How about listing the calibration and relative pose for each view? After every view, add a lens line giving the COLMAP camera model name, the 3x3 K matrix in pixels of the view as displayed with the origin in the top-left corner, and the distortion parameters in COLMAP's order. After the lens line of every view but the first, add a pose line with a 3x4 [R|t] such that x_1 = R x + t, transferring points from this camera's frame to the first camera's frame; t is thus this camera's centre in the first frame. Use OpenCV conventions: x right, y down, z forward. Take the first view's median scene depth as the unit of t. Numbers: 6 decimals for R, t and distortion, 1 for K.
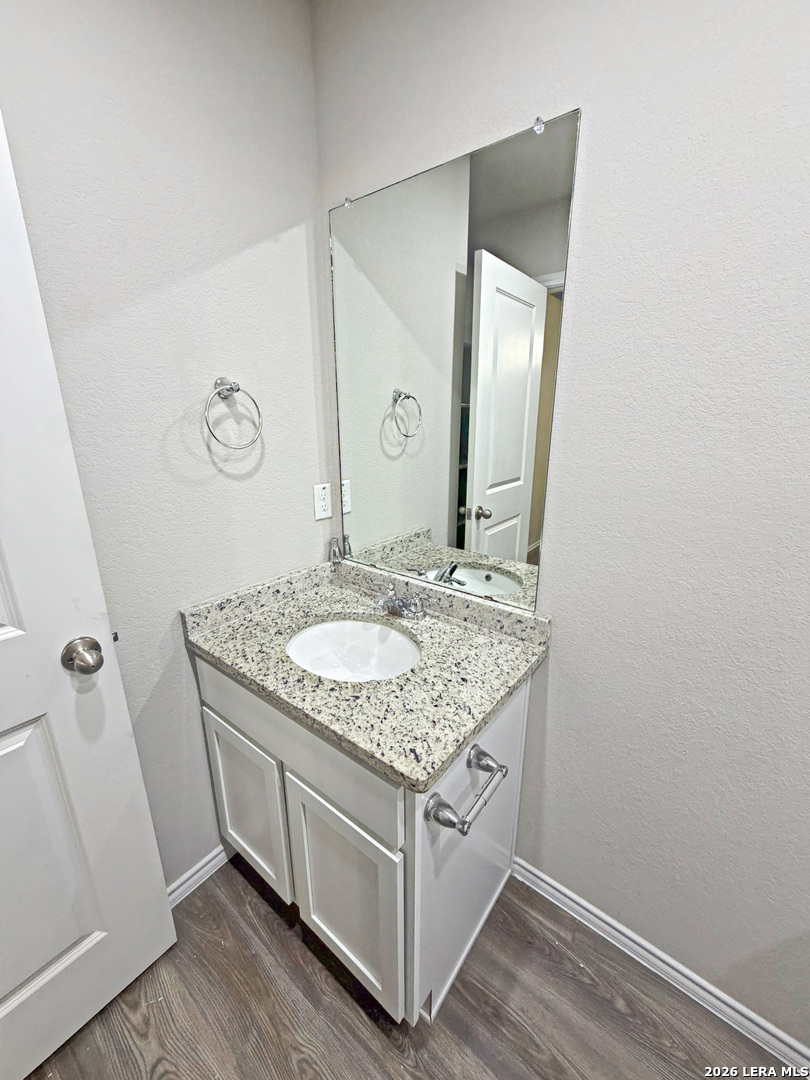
lens RADIAL K [[430.6, 0, 403.5], [0, 430.6, 538.9], [0, 0, 1]] dist [-0.000938, 0.000567]
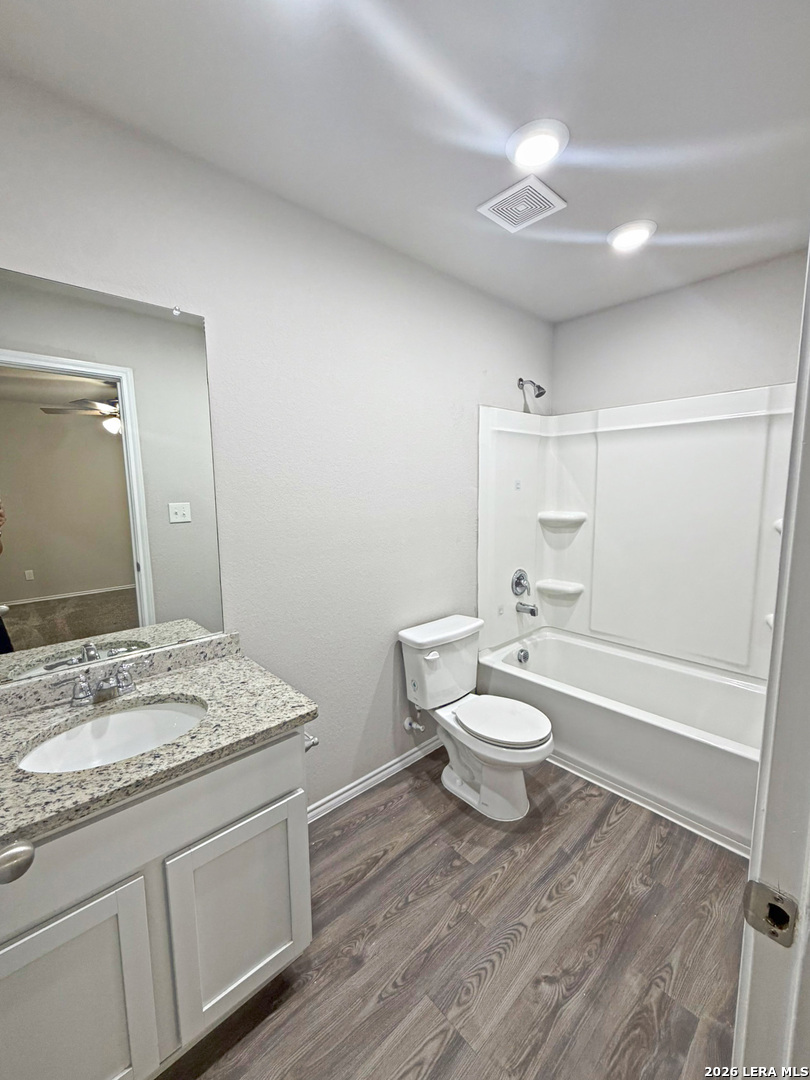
lens RADIAL K [[430.6, 0, 402.0], [0, 430.6, 537.8], [0, 0, 1]] dist [-0.000938, 0.000567]
pose [[0.168507, -0.117324, 0.978693, -0.964946], [0.286061, 0.955980, 0.065349, -0.048070], [-0.943279, 0.268954, 0.194652, 0.134579]]
